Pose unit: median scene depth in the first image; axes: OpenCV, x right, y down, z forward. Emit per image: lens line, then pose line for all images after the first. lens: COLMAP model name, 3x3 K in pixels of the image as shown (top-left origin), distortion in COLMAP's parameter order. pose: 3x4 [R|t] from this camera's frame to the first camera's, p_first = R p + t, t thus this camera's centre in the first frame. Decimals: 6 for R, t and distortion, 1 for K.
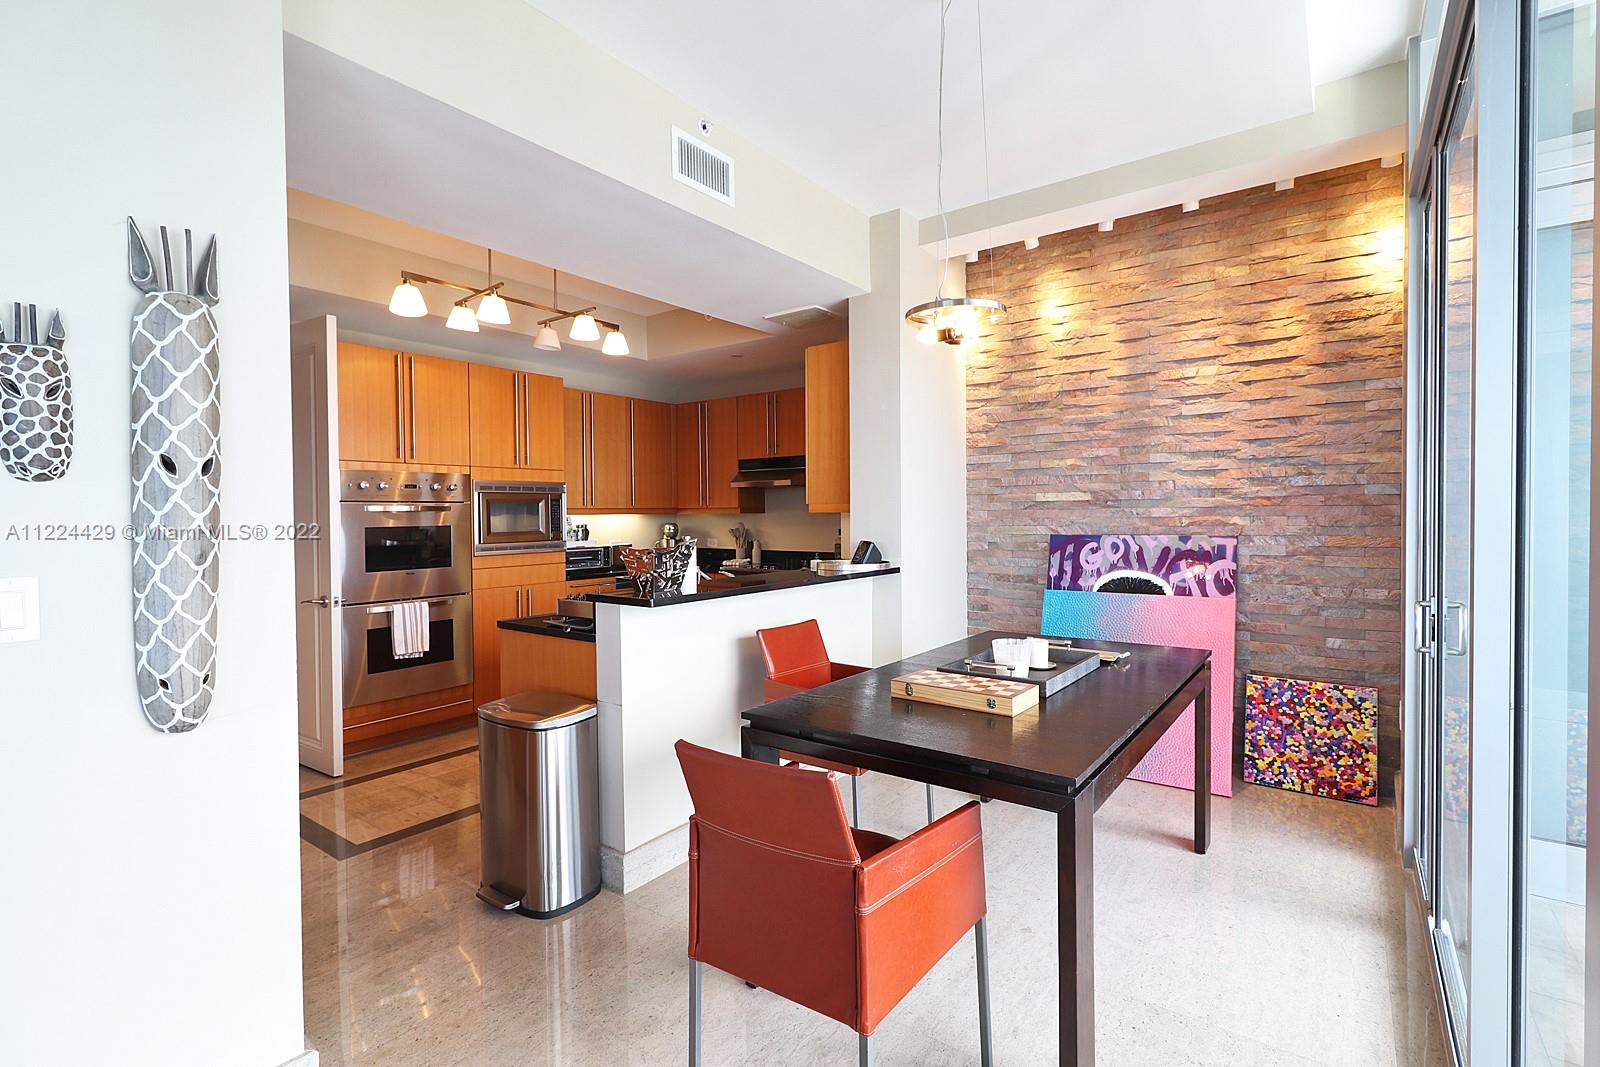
lens RADIAL K [[743.5, 0, 803.5], [0, 743.5, 527.2], [0, 0, 1]] dist [0.001957, 0.000058]
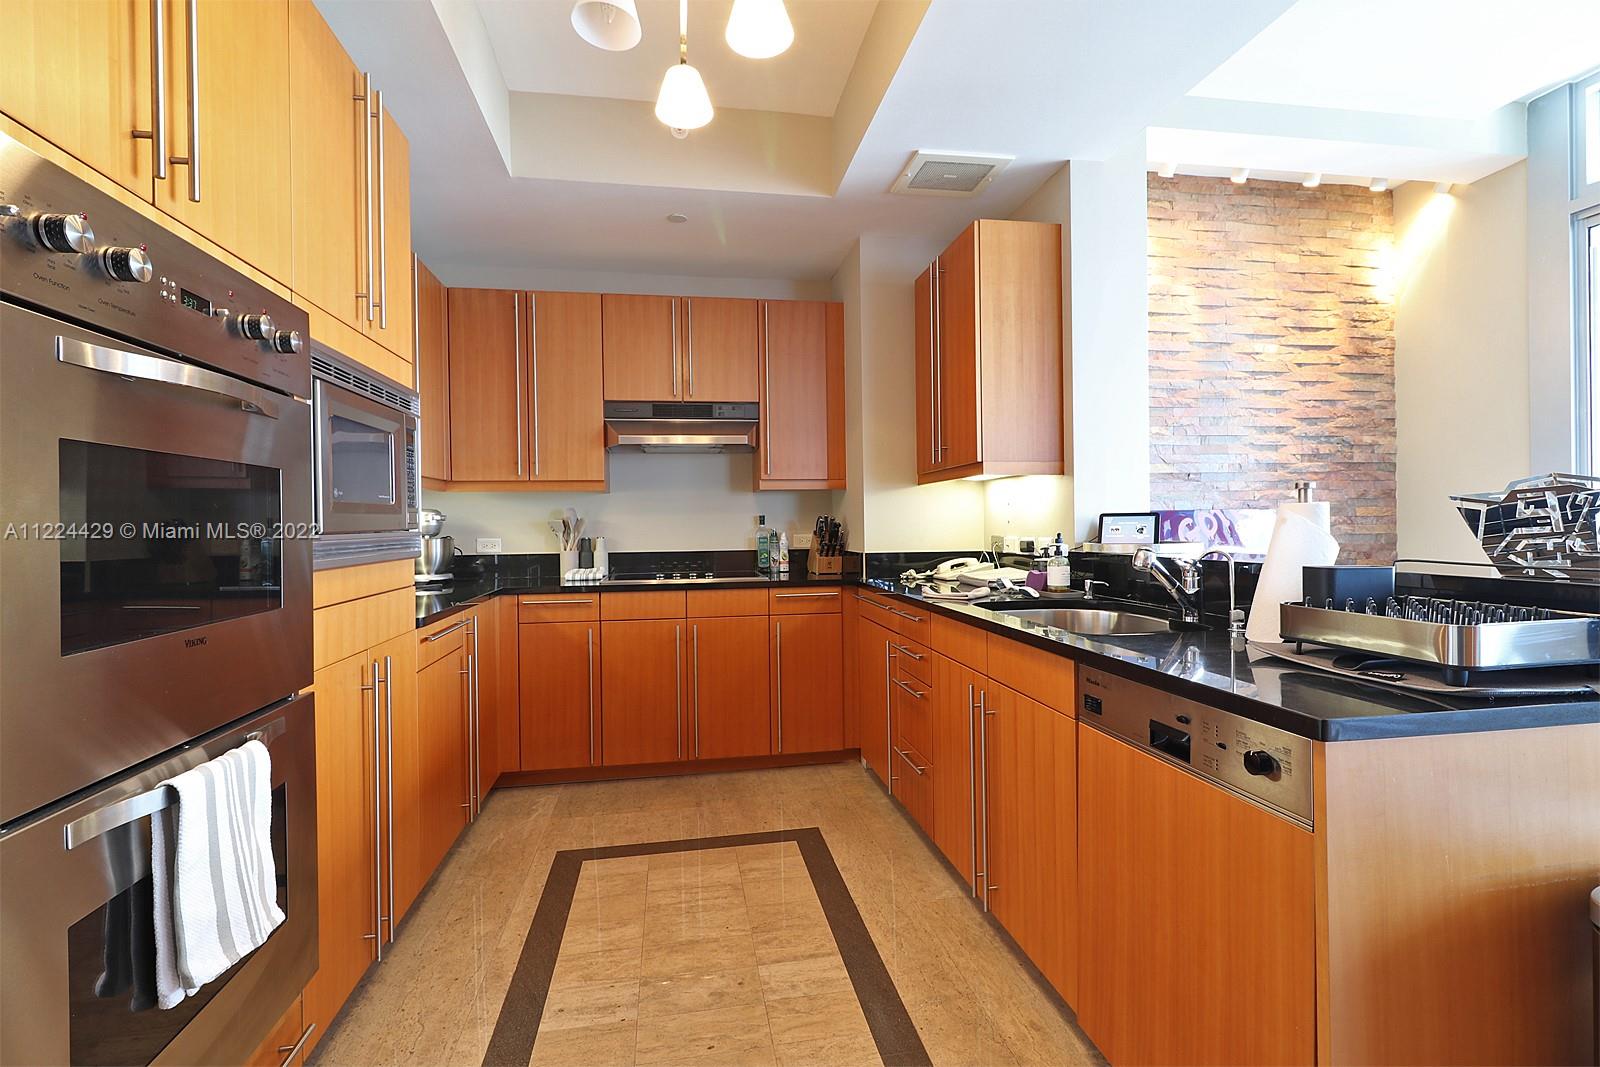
lens RADIAL K [[743.5, 0, 803.5], [0, 743.5, 527.2], [0, 0, 1]] dist [0.001957, 0.000058]
pose [[0.691905, -0.004365, 0.721975, -0.647691], [0.022934, 0.999610, -0.015935, 0.037991], [-0.721624, 0.027583, 0.691735, 0.760285]]
